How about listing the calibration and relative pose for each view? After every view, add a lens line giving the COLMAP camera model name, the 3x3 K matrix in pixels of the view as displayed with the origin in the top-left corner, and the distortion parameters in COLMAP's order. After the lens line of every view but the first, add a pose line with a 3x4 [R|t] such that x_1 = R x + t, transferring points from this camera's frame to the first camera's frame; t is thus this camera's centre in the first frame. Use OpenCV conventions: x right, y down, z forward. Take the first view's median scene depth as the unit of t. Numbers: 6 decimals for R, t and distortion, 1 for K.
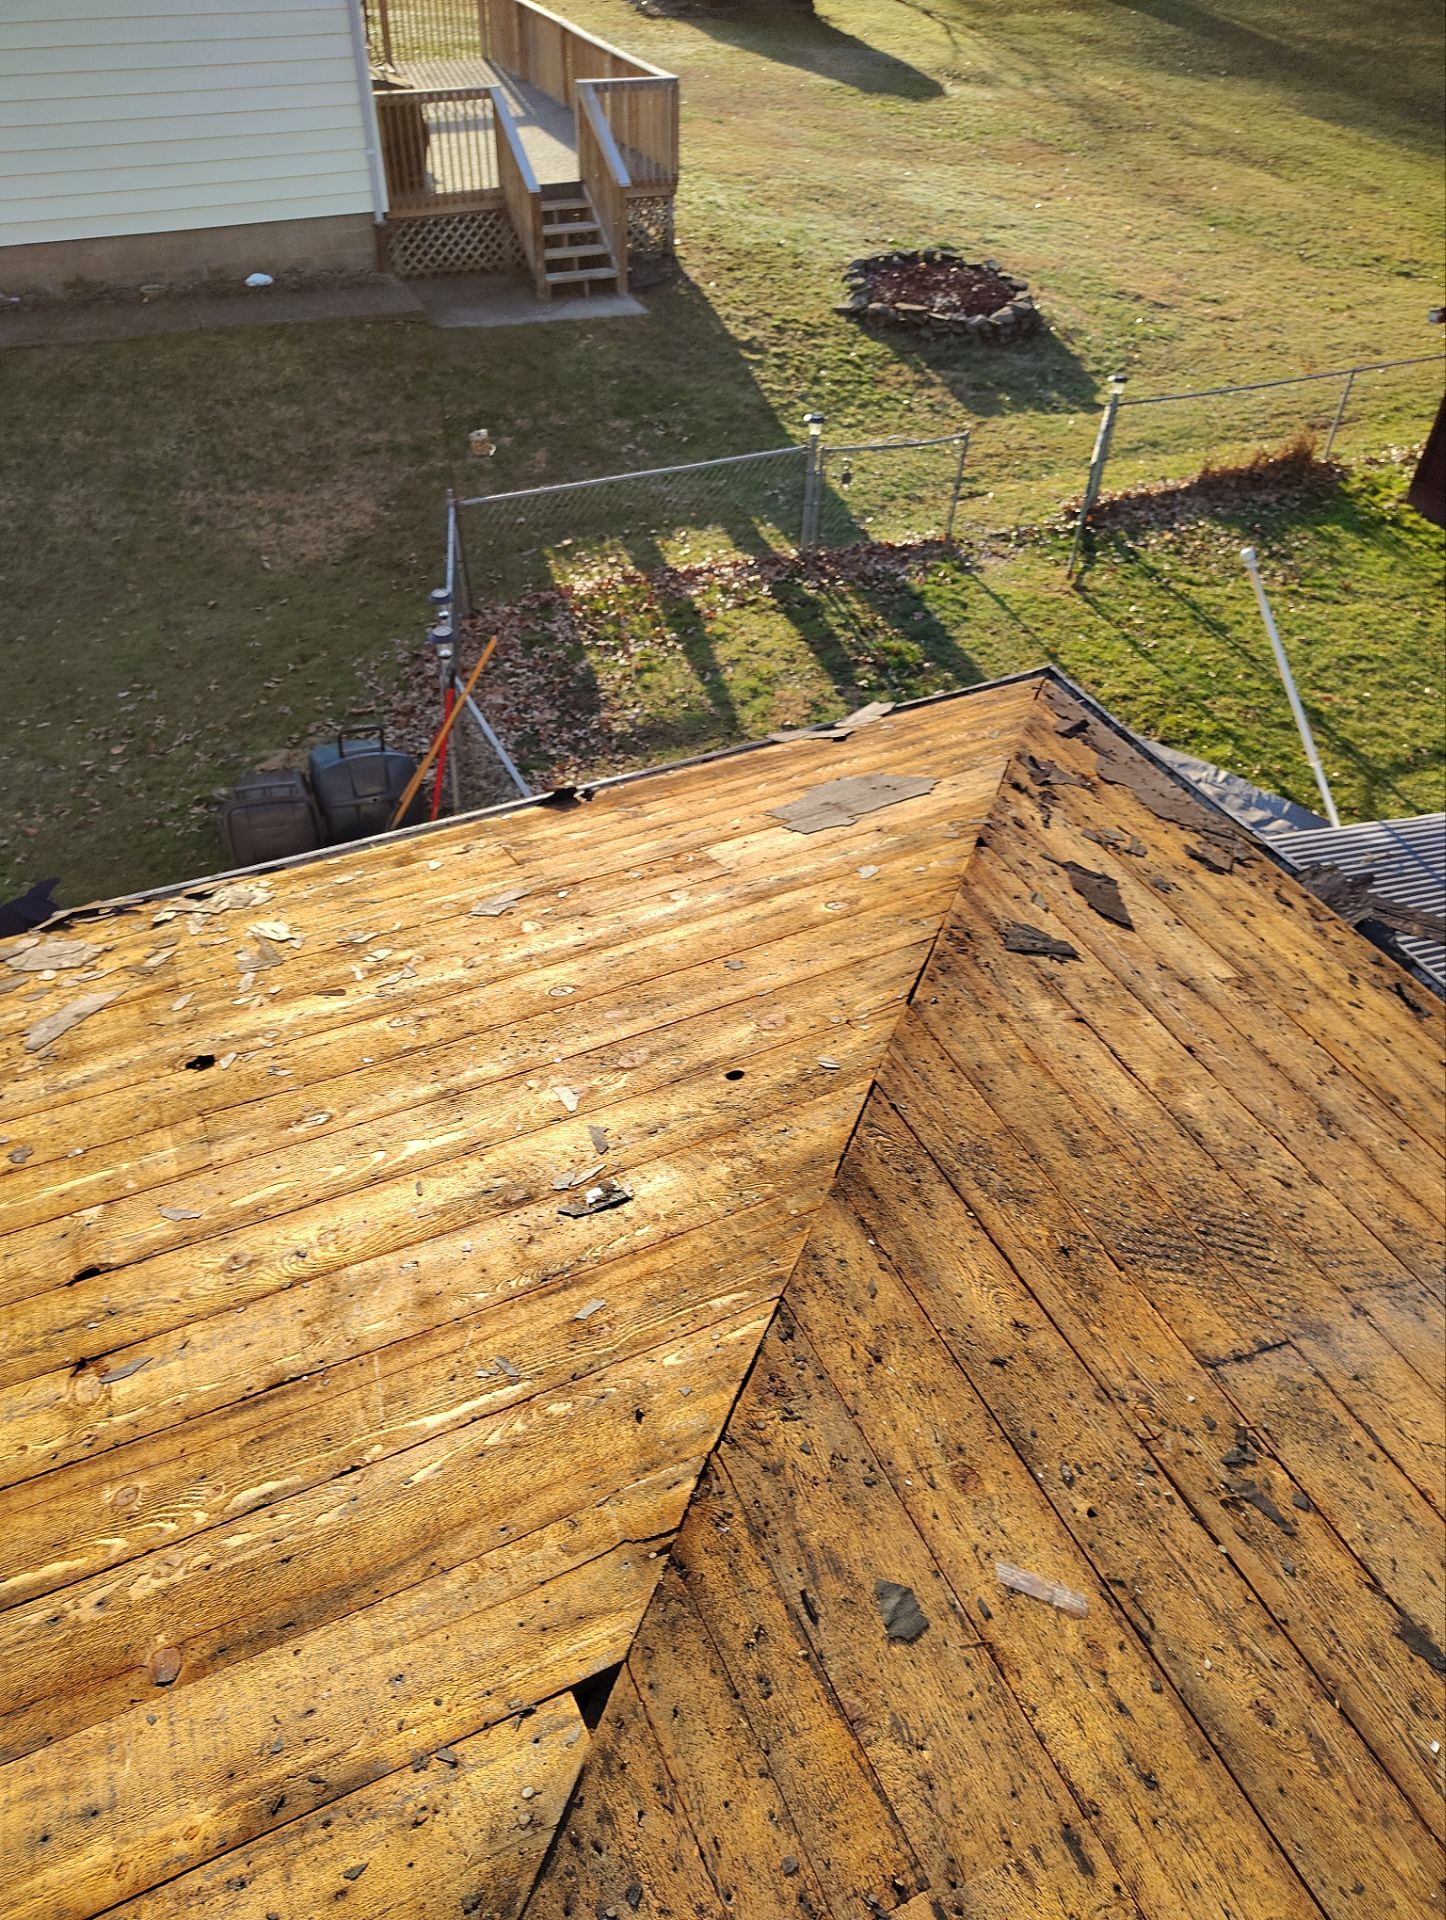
lens RADIAL K [[1336.6, 0, 689.2], [0, 1336.6, 991.5], [0, 0, 1]] dist [0.046010, -0.078336]
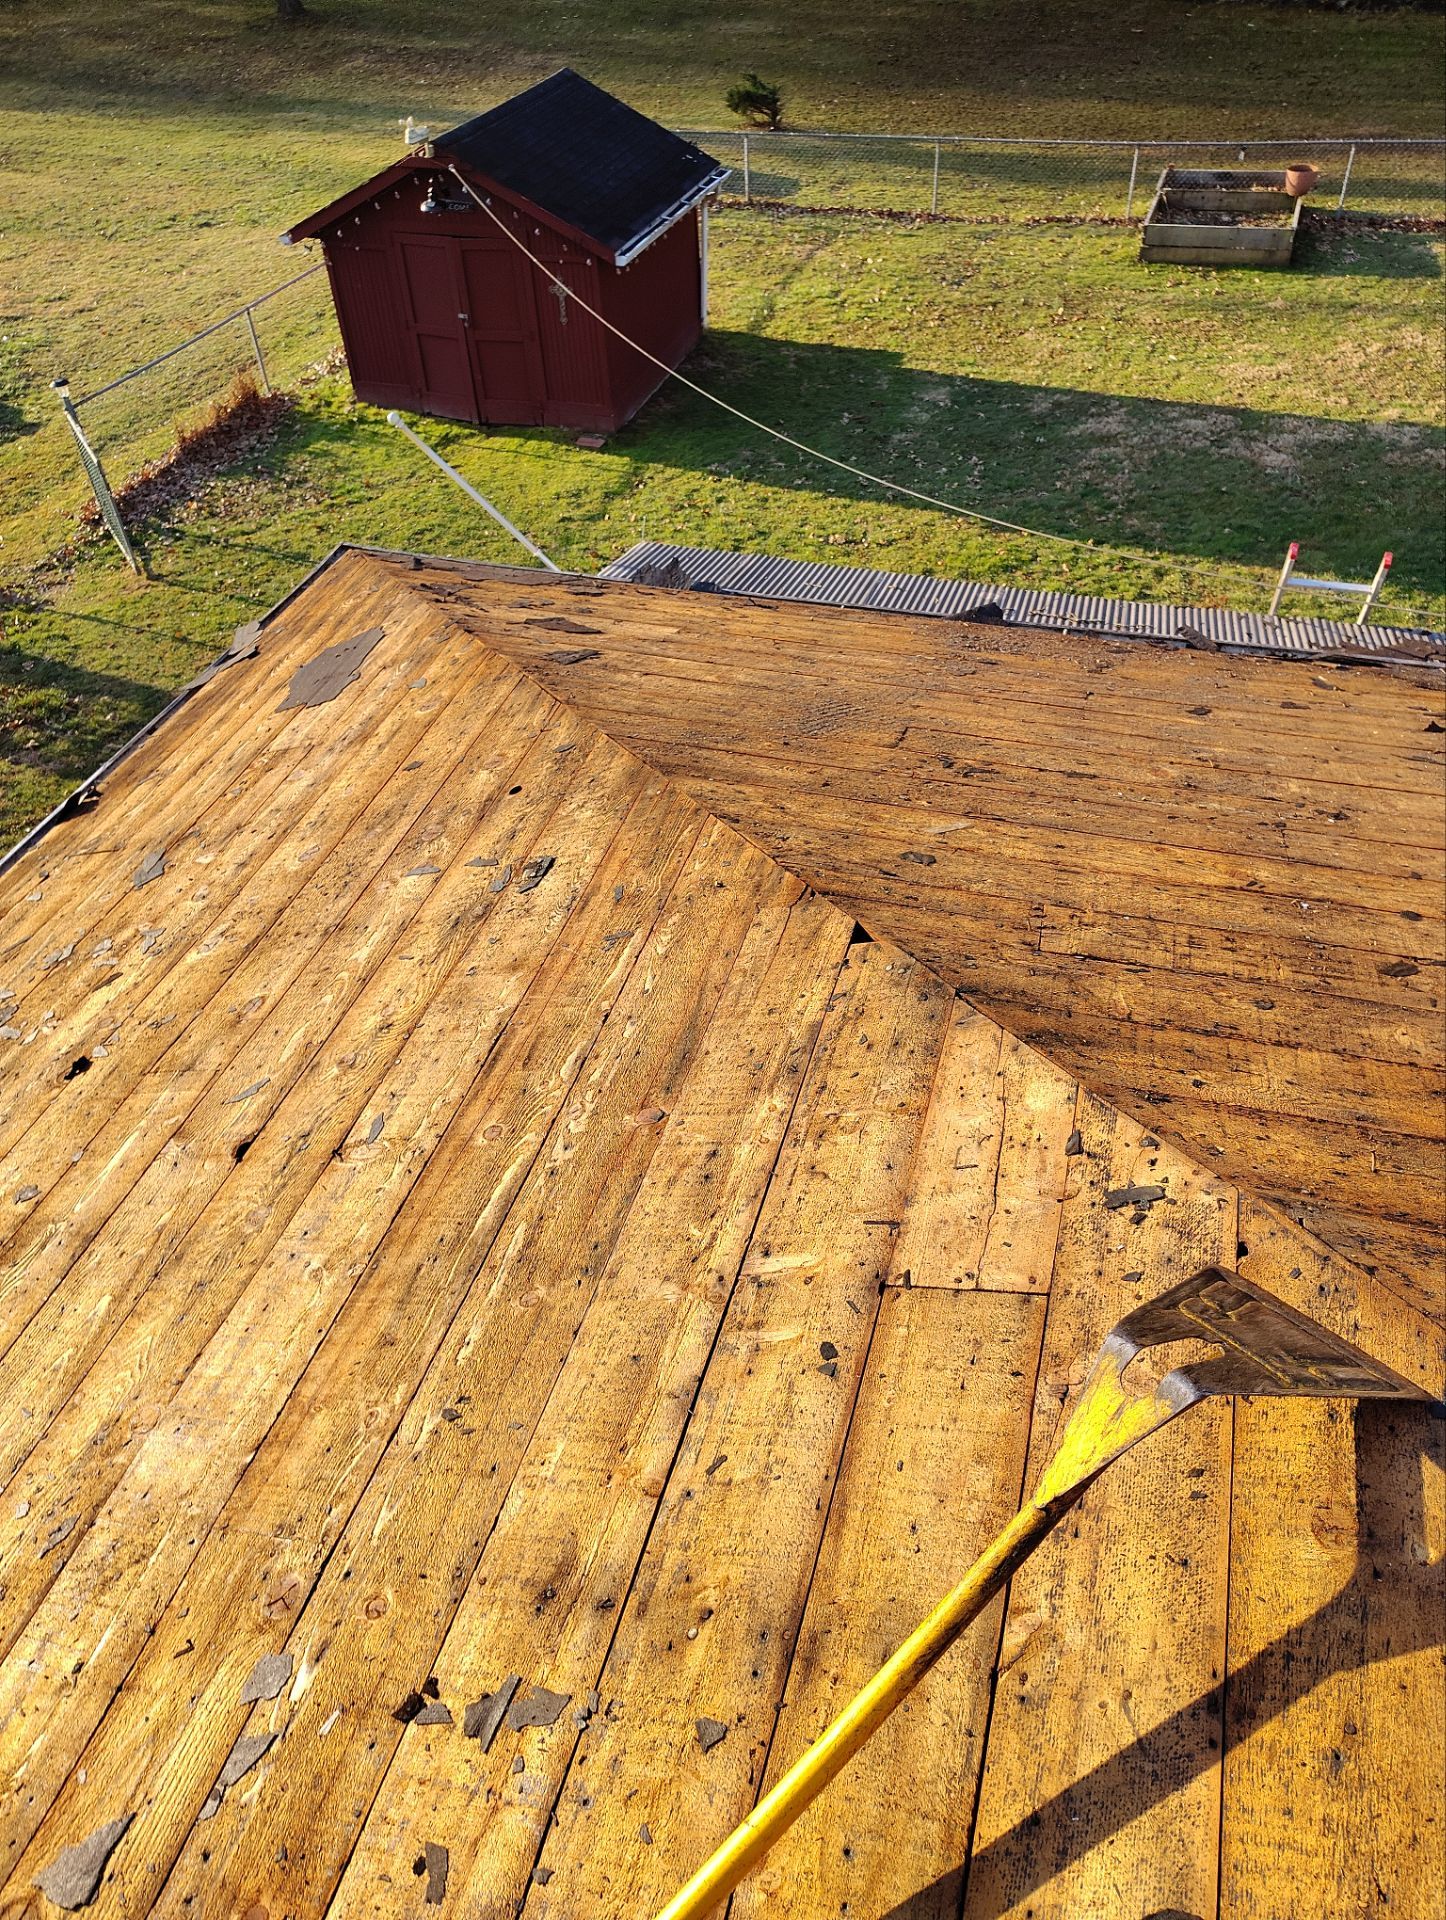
lens RADIAL K [[1422.7, 0, 723.0], [0, 1422.7, 960.0], [0, 0, 1]] dist [0.051332, -0.065361]
pose [[0.663733, -0.528455, 0.529334, -0.140966], [0.552874, 0.823273, 0.128655, 0.028744], [-0.503774, 0.207263, 0.838602, -0.045527]]
